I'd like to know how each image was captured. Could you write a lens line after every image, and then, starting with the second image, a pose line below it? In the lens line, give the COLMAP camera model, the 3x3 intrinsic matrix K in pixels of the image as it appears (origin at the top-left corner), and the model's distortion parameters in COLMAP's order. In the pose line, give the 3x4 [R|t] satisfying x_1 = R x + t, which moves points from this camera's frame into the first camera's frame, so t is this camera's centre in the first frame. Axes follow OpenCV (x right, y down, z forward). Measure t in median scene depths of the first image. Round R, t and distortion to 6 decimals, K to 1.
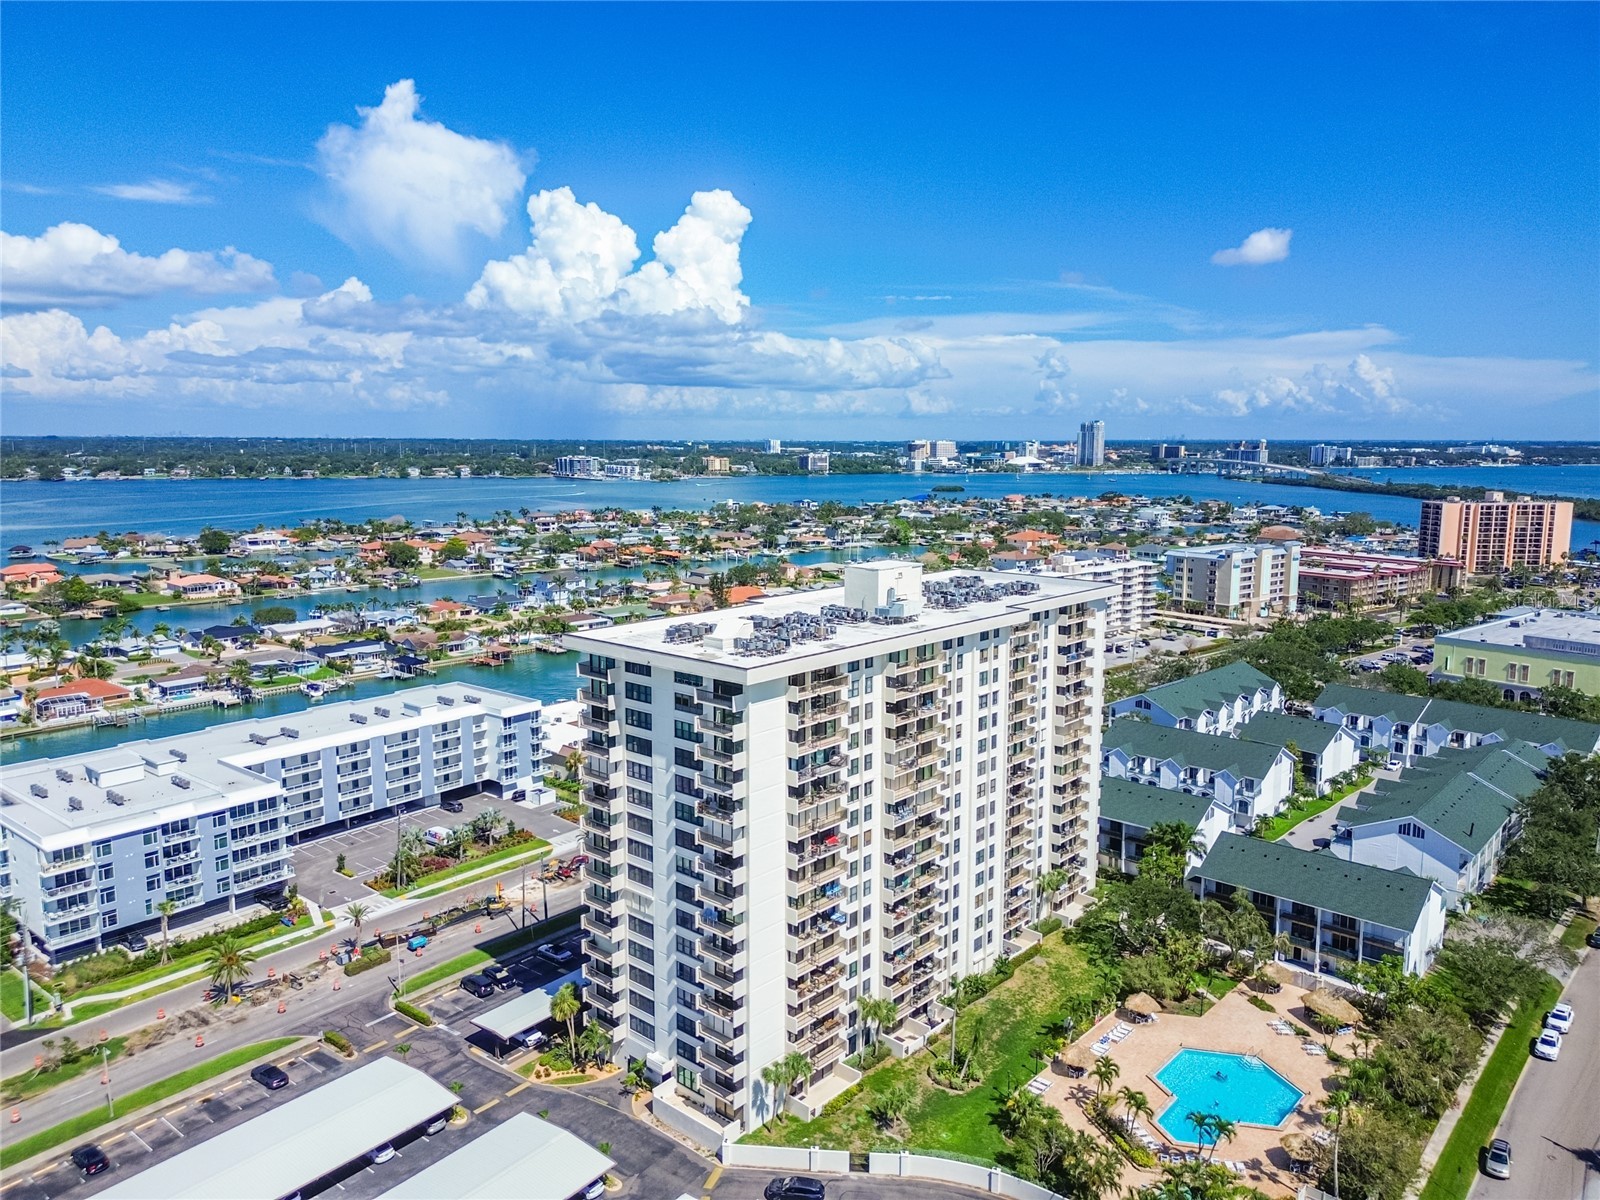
lens RADIAL K [[1131.9, 0, 800.0], [0, 1131.9, 600.0], [0, 0, 1]] dist [0.077221, -0.071807]
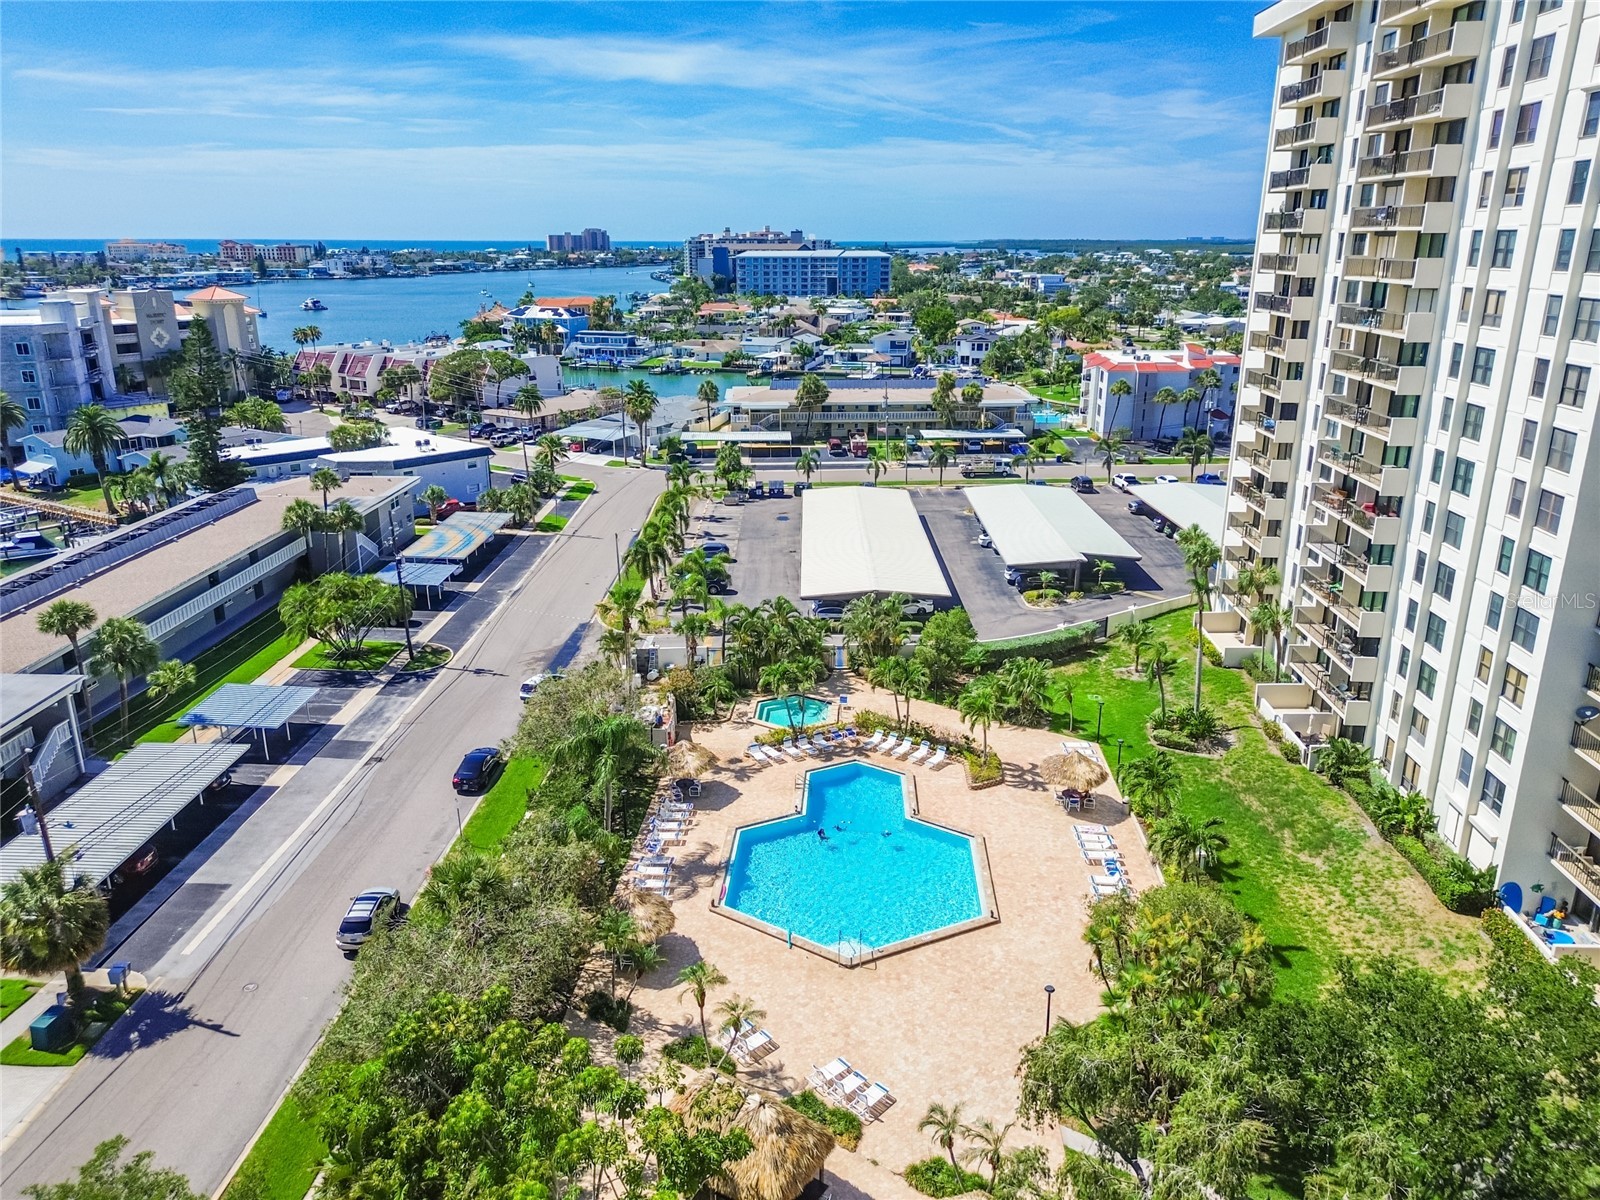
lens RADIAL K [[1131.9, 0, 800.0], [0, 1131.9, 600.0], [0, 0, 1]] dist [0.077221, -0.071807]
pose [[-0.781050, 0.188974, -0.595189, 0.570938], [-0.090498, 0.908798, 0.407303, 0.098317], [0.617876, 0.371988, -0.692715, 1.105244]]
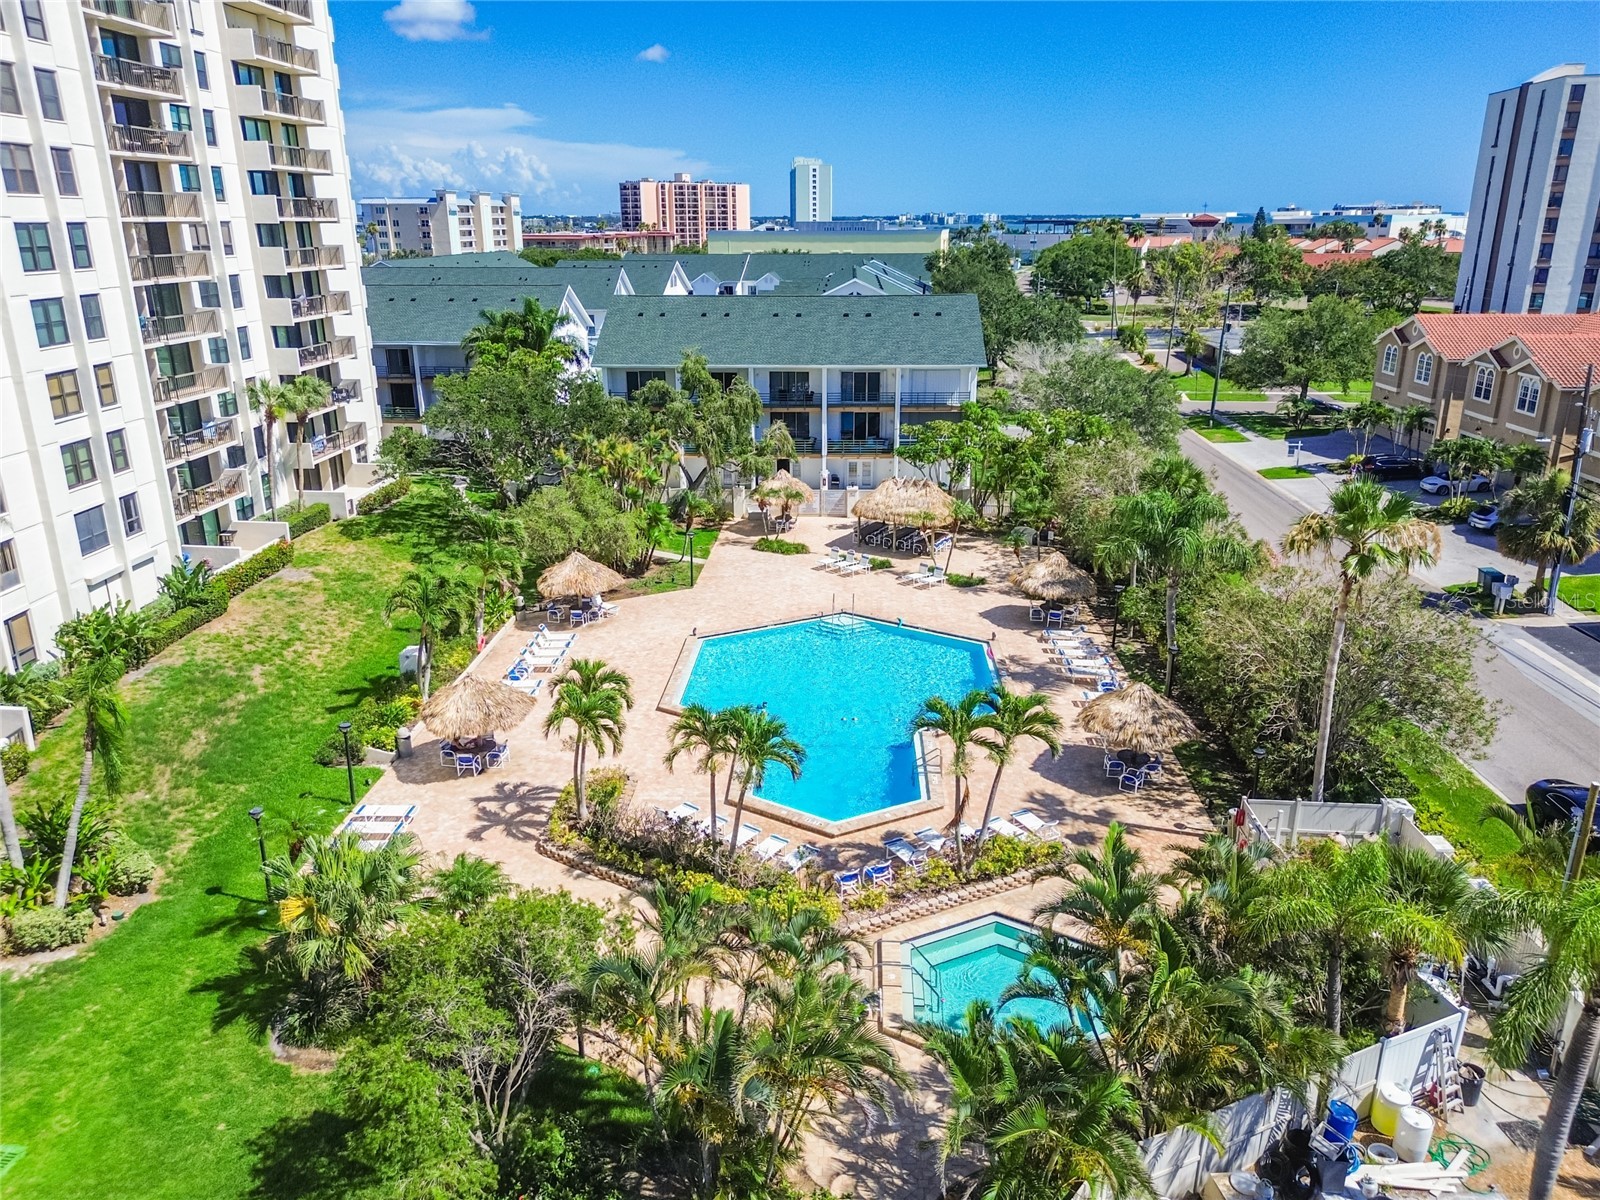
lens RADIAL K [[1131.9, 0, 800.0], [0, 1131.9, 600.0], [0, 0, 1]] dist [0.077221, -0.071807]
pose [[0.774543, -0.200149, 0.600020, 0.109023], [0.093043, 0.974349, 0.204908, 0.269188], [-0.625641, -0.102882, 0.773297, 0.603821]]
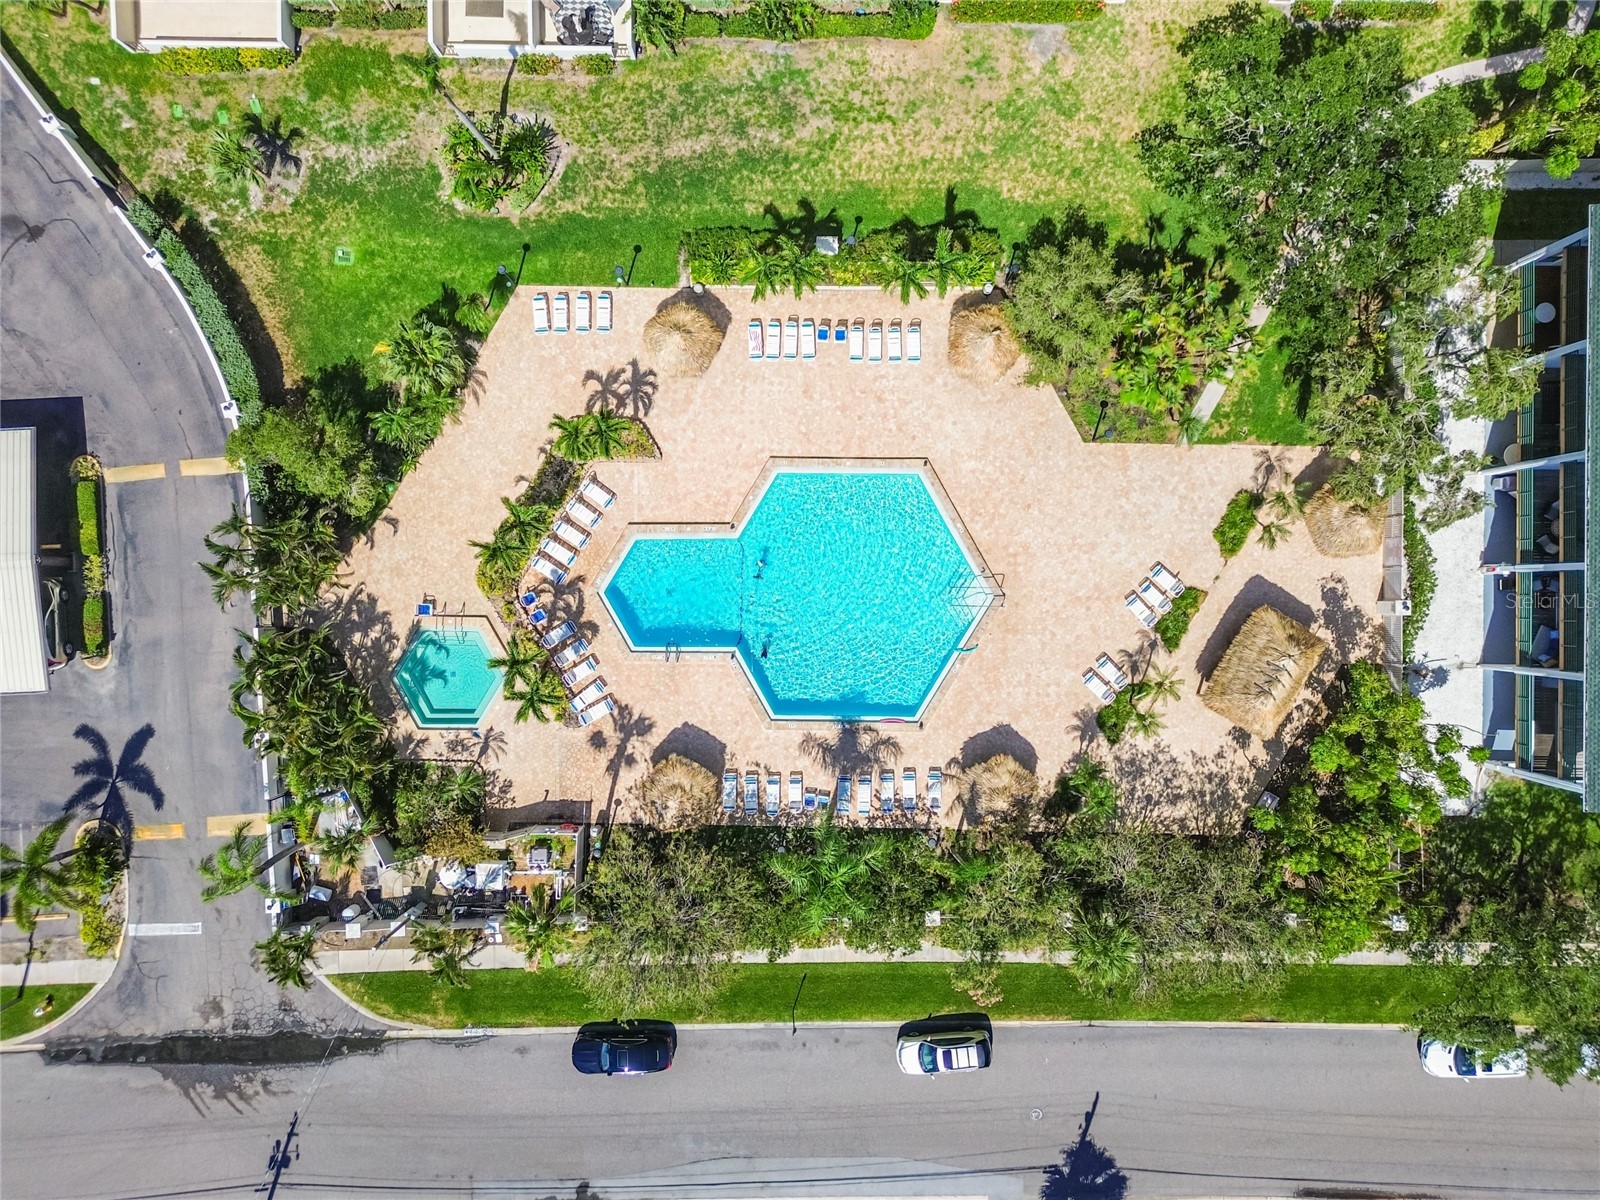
lens RADIAL K [[1131.9, 0, 800.0], [0, 1131.9, 600.0], [0, 0, 1]] dist [0.077221, -0.071807]
pose [[0.662683, 0.748887, -0.004453, 0.312289], [-0.102110, 0.096244, 0.990106, -0.053777], [0.741906, -0.655672, 0.140248, 0.786155]]
